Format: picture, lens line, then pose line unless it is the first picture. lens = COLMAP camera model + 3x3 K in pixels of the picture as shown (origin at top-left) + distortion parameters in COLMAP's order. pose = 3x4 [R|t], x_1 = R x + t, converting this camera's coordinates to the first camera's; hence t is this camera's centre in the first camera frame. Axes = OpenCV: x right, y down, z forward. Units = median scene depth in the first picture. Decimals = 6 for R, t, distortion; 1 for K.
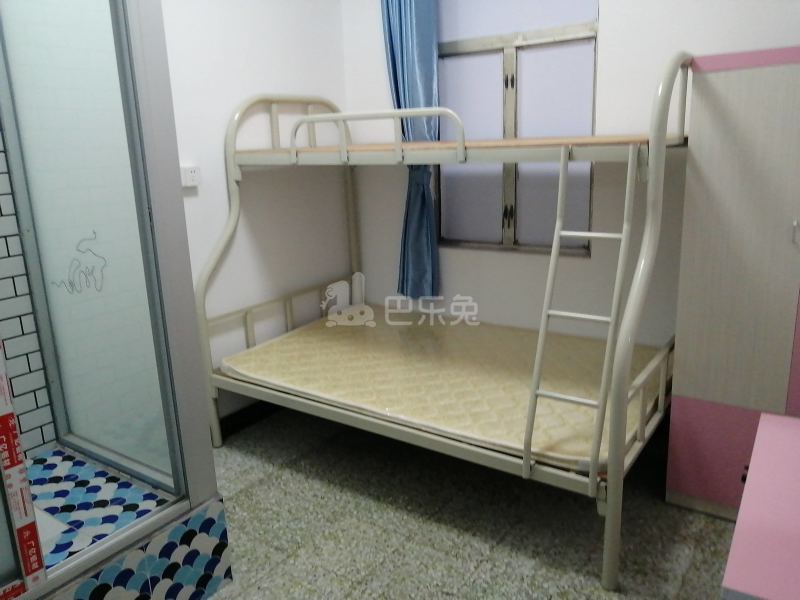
lens RADIAL K [[623.8, 0, 400.0], [0, 623.8, 300.0], [0, 0, 1]] dist [0.000405, -0.004234]
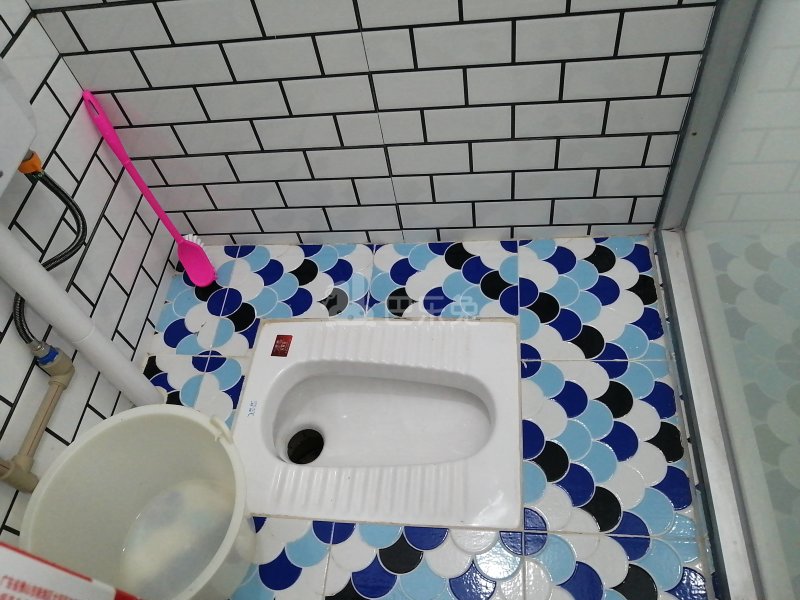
lens RADIAL K [[623.8, 0, 400.0], [0, 623.8, 300.0], [0, 0, 1]] dist [0.000405, -0.004234]
pose [[0.487172, 0.691083, -0.533917, -0.368462], [-0.087058, 0.646761, 0.757708, -0.095349], [0.868956, -0.322652, 0.375248, 0.664216]]
